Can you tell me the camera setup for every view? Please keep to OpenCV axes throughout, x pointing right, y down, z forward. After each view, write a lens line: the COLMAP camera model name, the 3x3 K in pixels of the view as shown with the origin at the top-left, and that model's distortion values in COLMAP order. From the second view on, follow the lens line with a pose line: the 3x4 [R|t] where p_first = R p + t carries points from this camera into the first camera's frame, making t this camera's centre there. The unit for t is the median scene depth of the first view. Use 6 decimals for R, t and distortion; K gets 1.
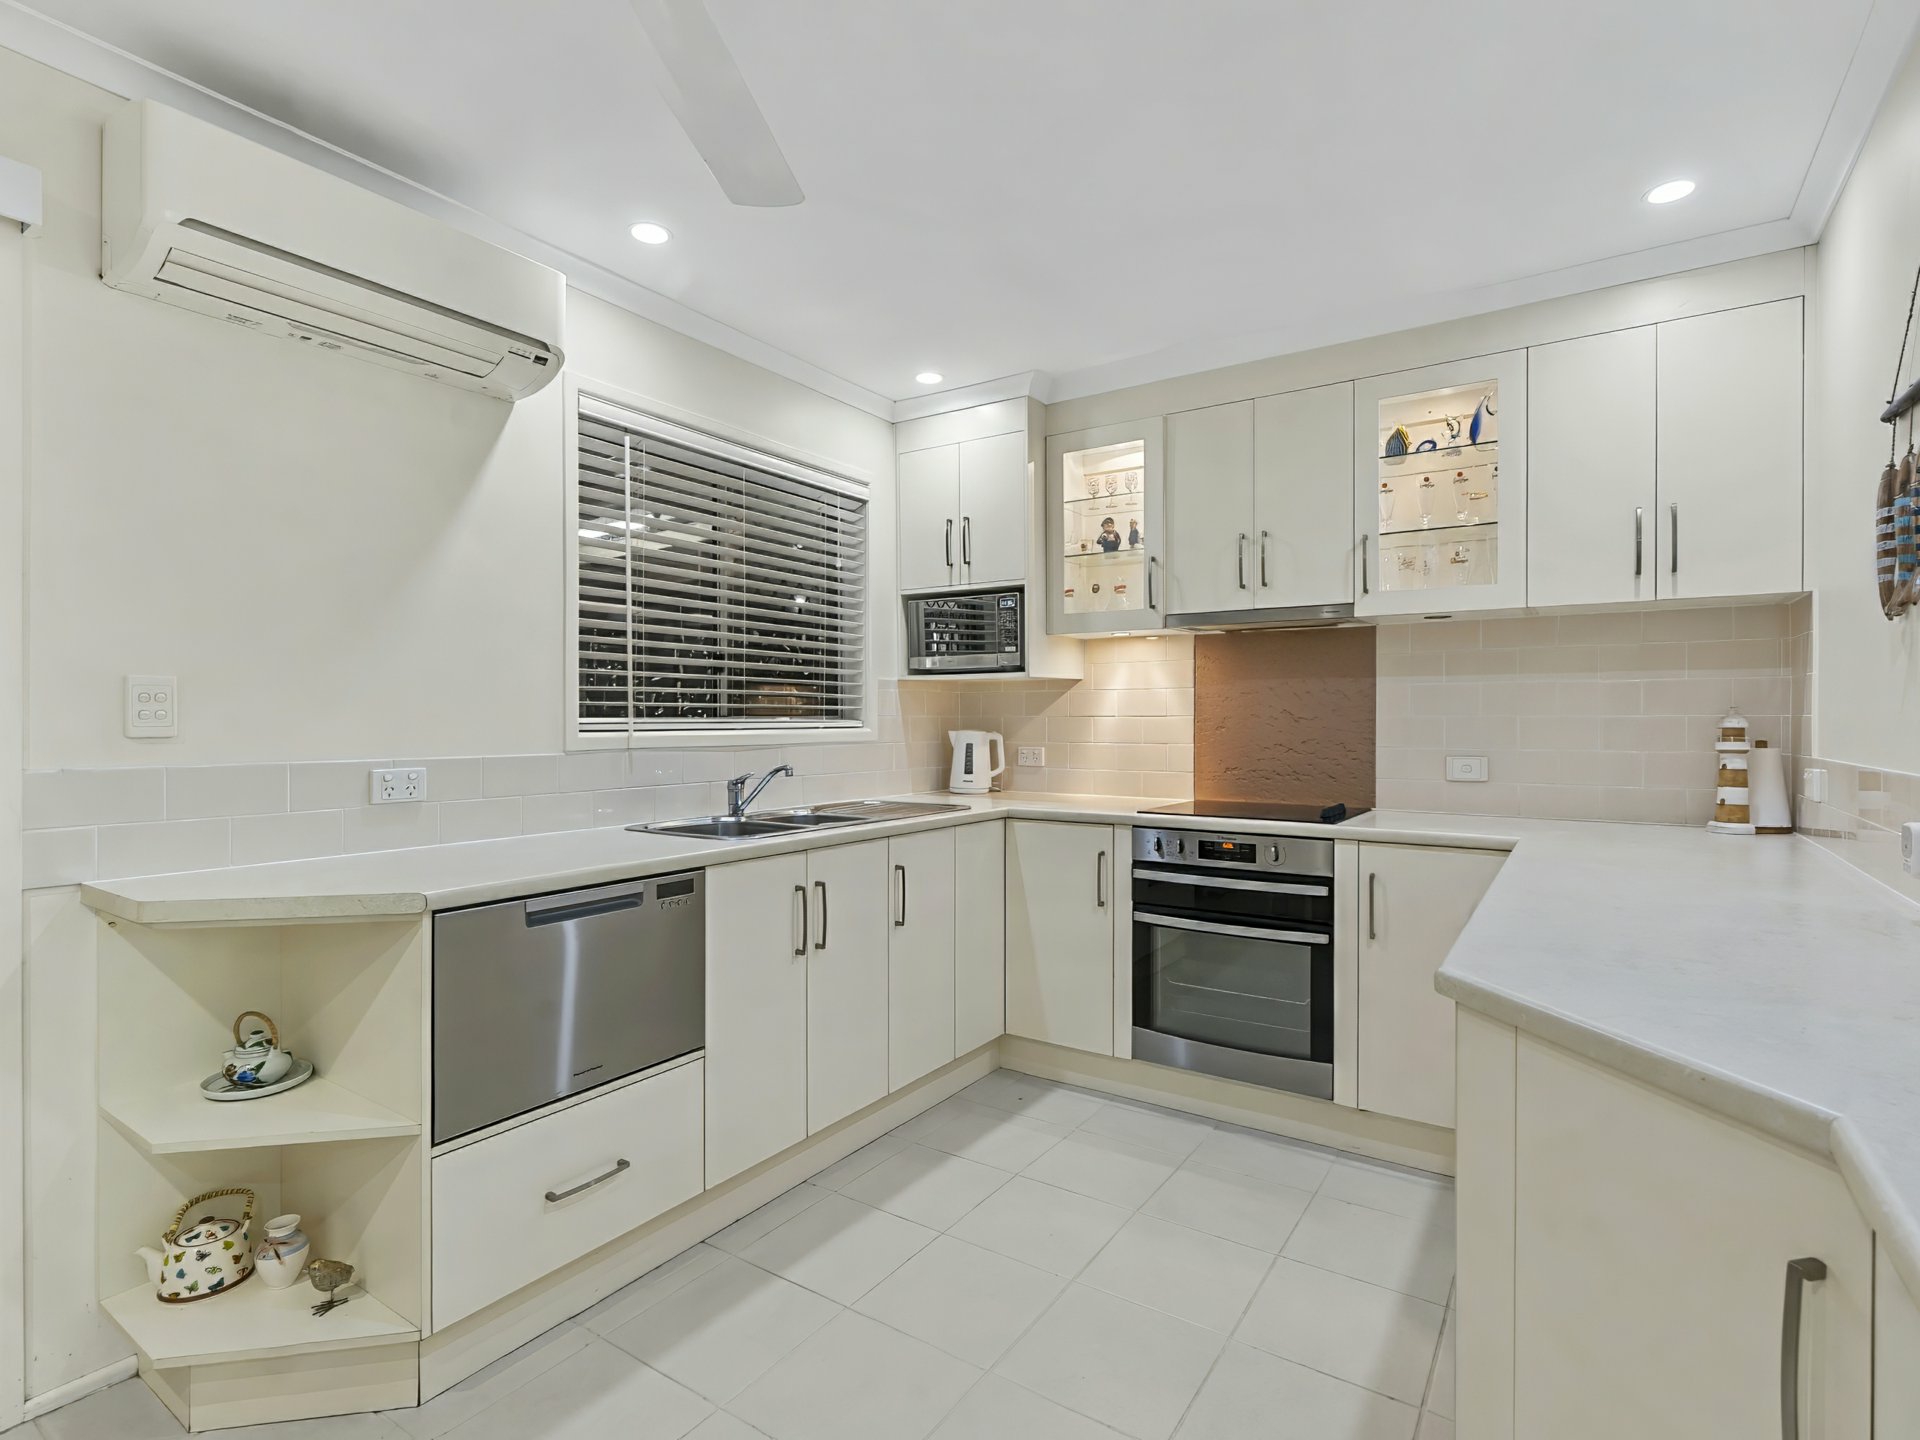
lens RADIAL K [[949.1, 0, 958.3], [0, 949.1, 719.4], [0, 0, 1]] dist [-0.004778, 0.000176]
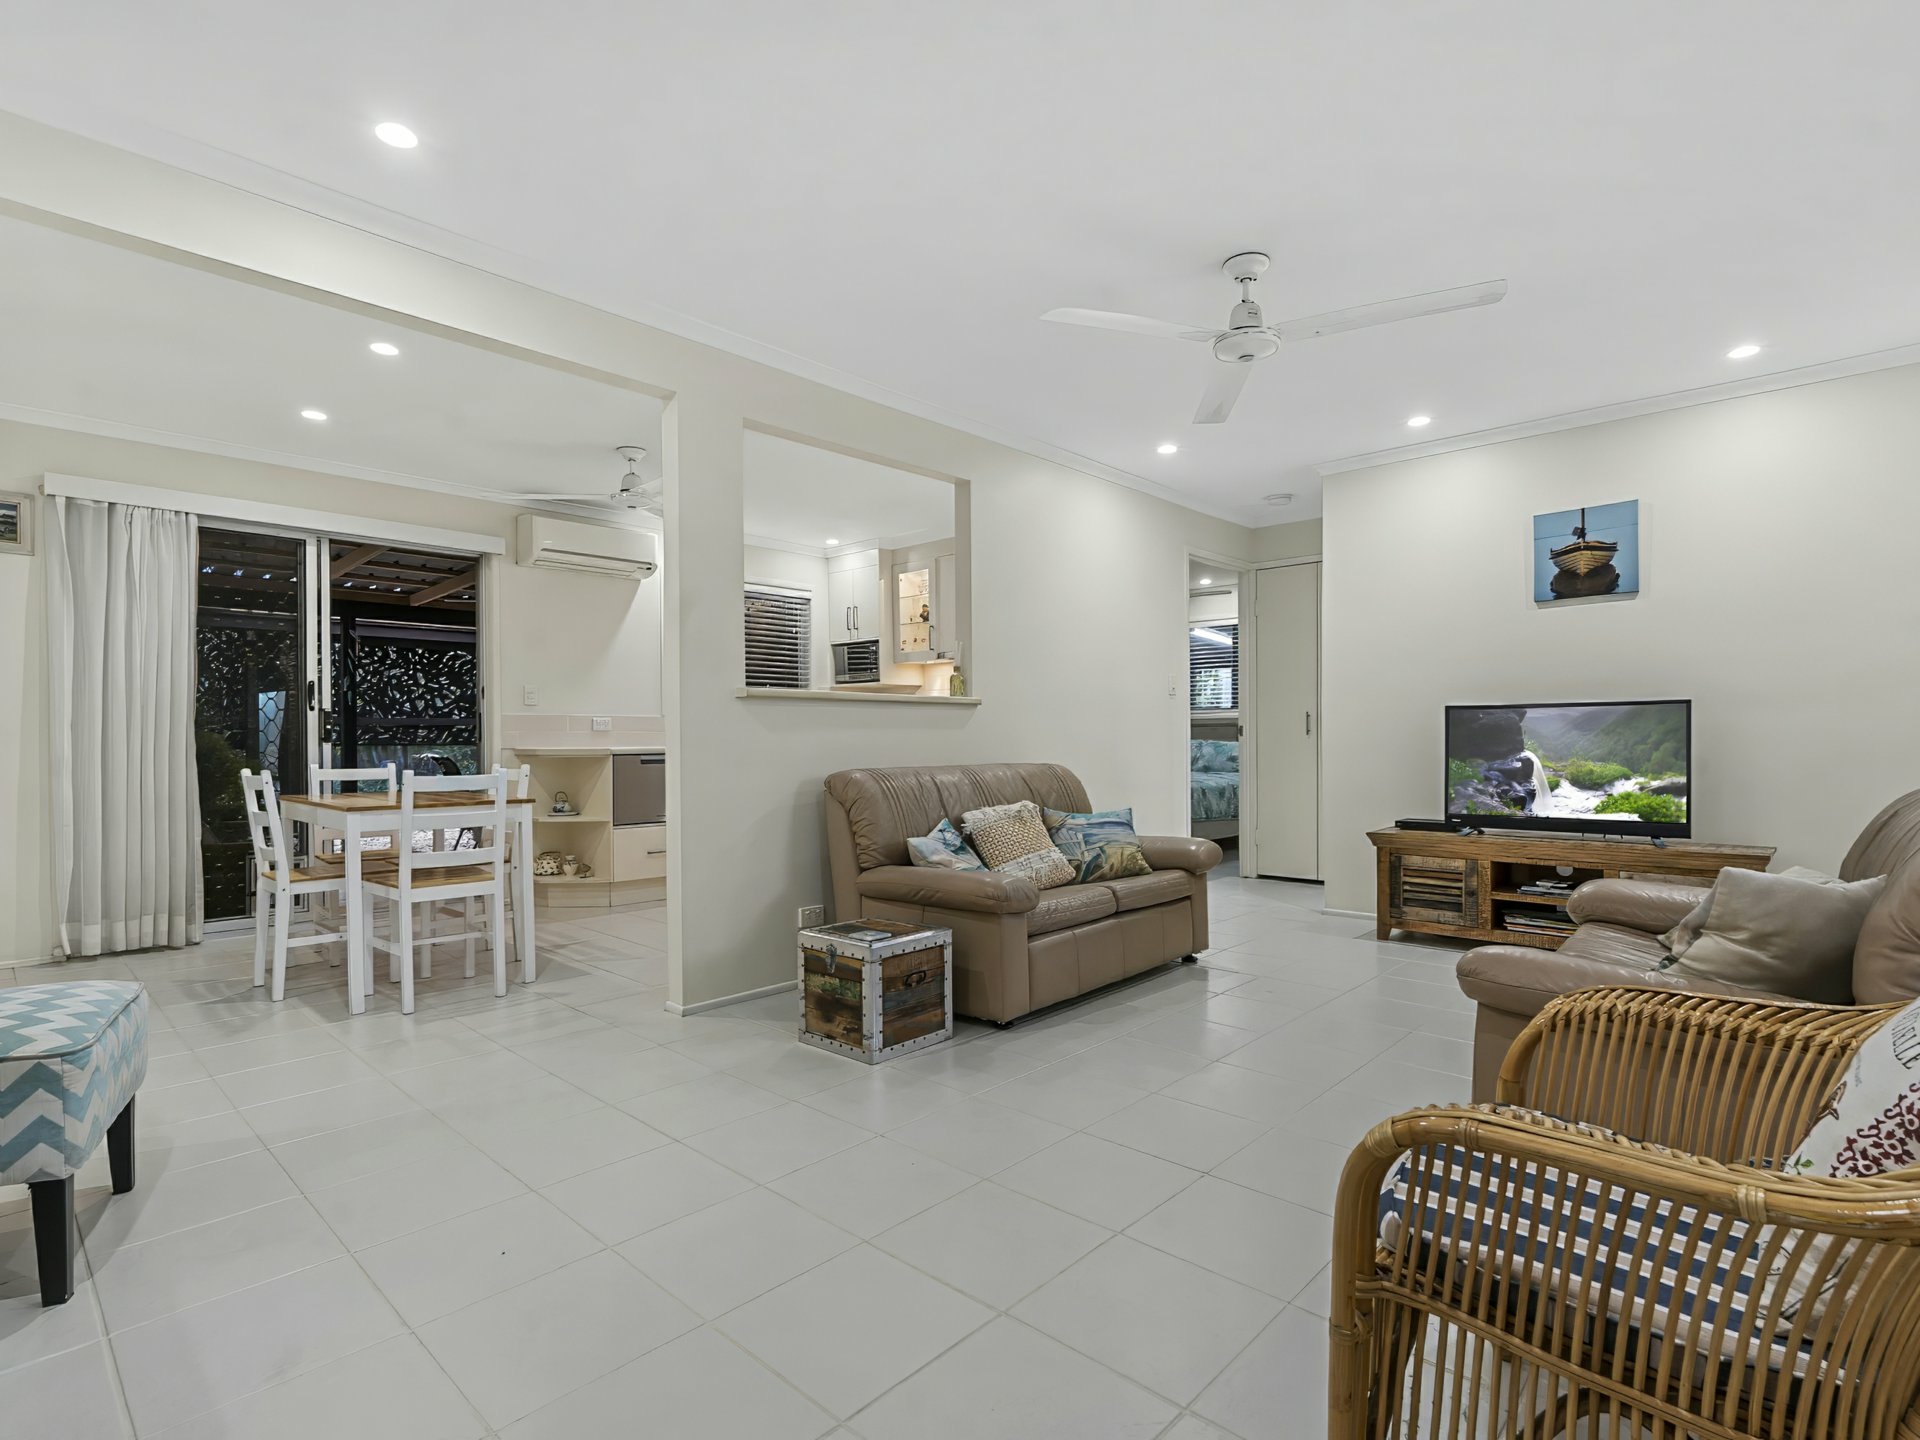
lens RADIAL K [[949.1, 0, 950.0], [0, 949.1, 749.9], [0, 0, 1]] dist [-0.004778, 0.000176]
pose [[0.984957, -0.002883, -0.172774, 0.657751], [0.004907, 0.999924, 0.011289, 0.086514], [0.172728, -0.011967, 0.984897, -1.150870]]
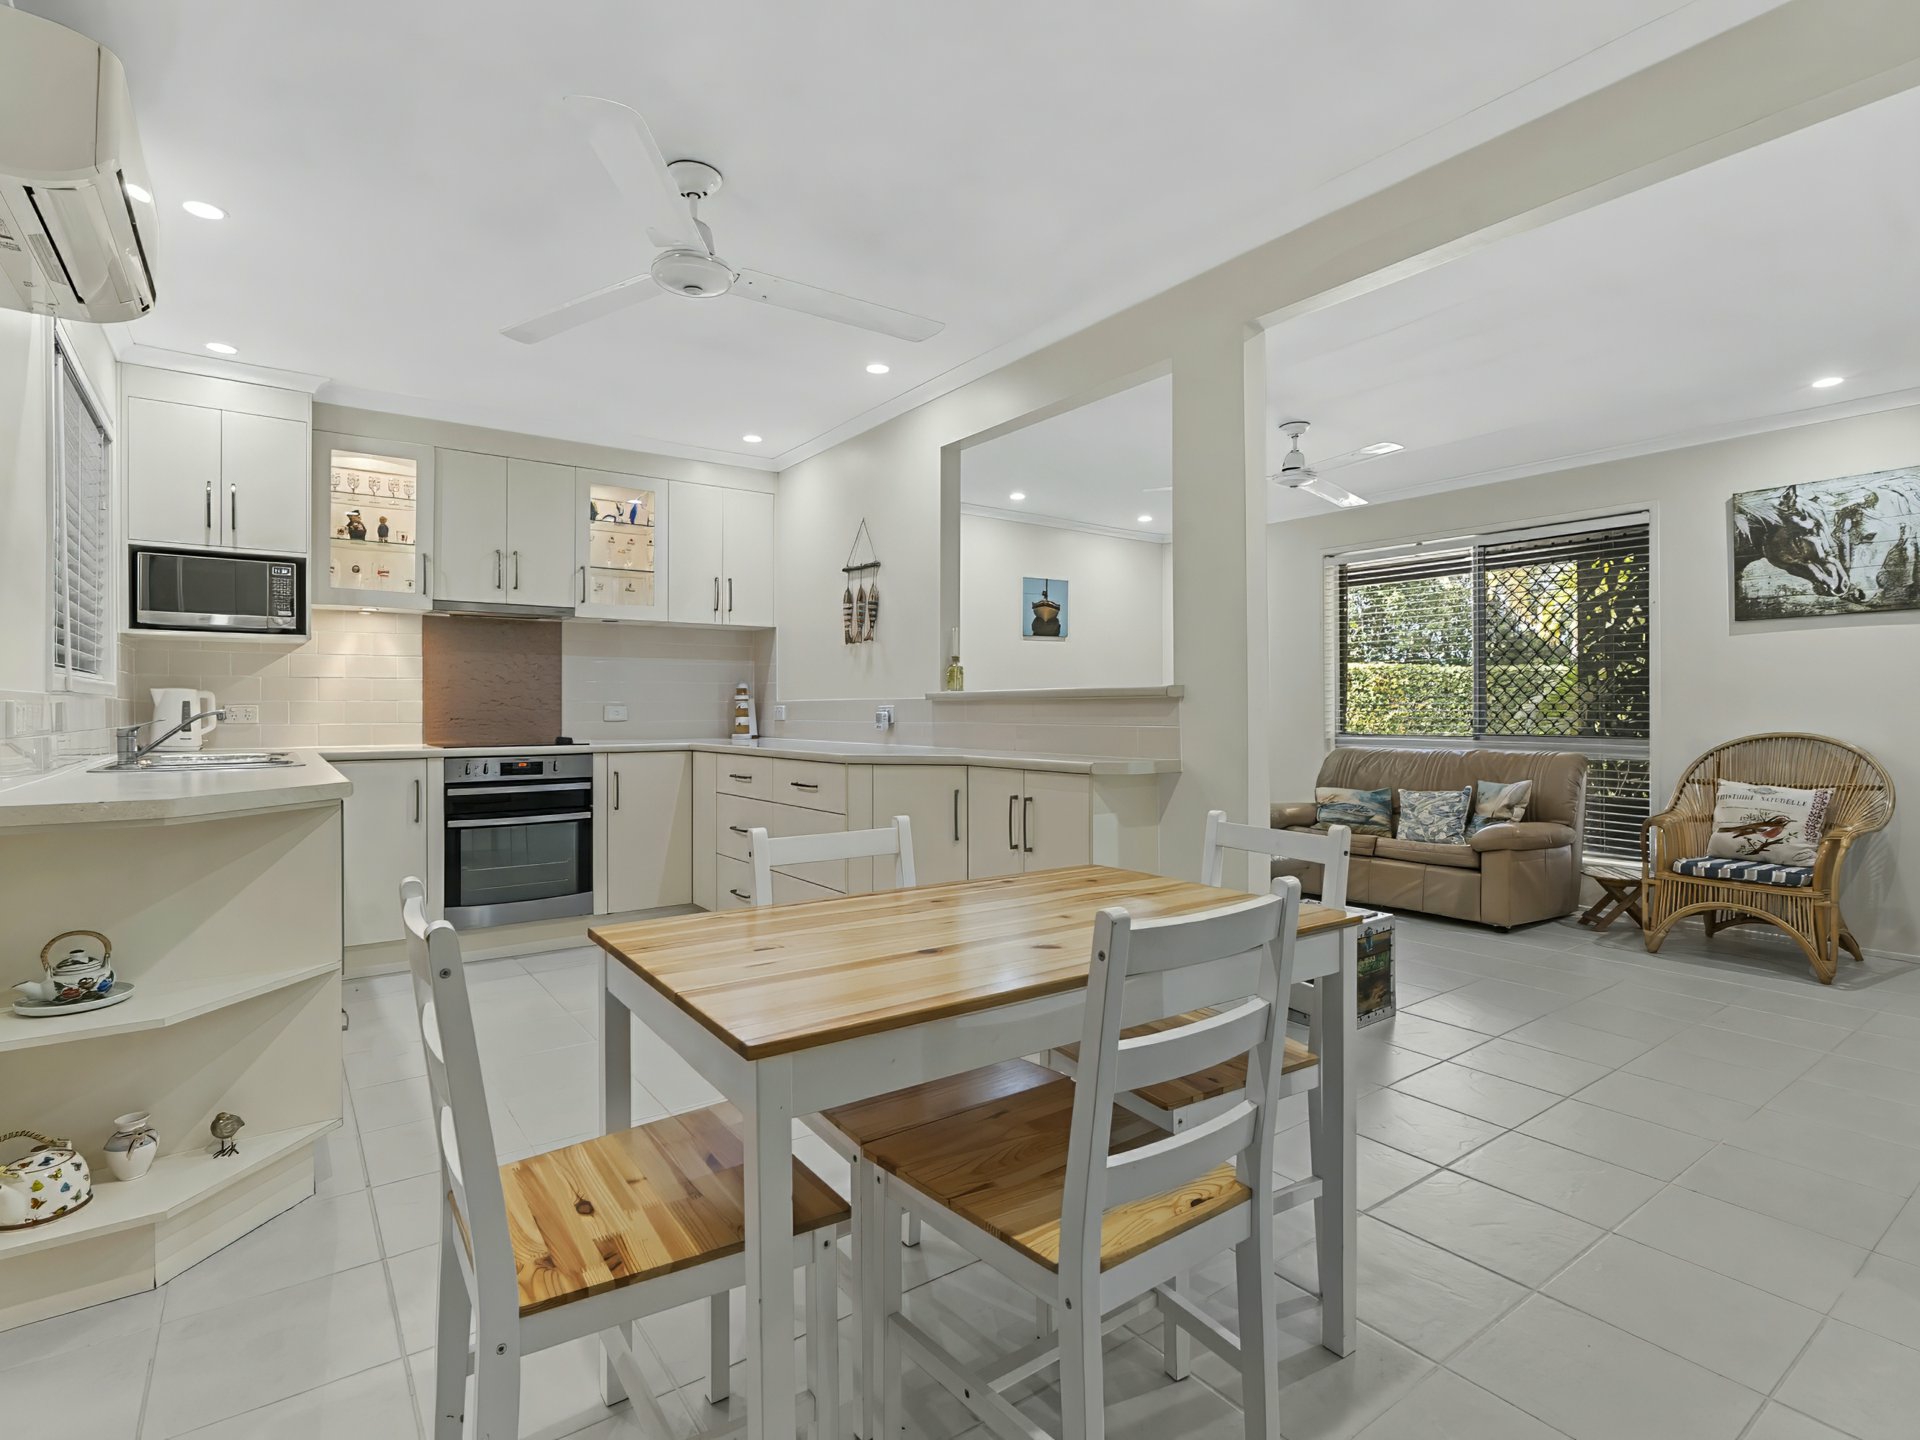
lens RADIAL K [[949.1, 0, 957.5], [0, 949.1, 710.7], [0, 0, 1]] dist [-0.004778, 0.000176]
pose [[0.344024, -0.003434, 0.938954, -0.820420], [0.002546, 0.999993, 0.002725, 0.044496], [-0.938957, 0.001453, 0.344031, -0.137587]]
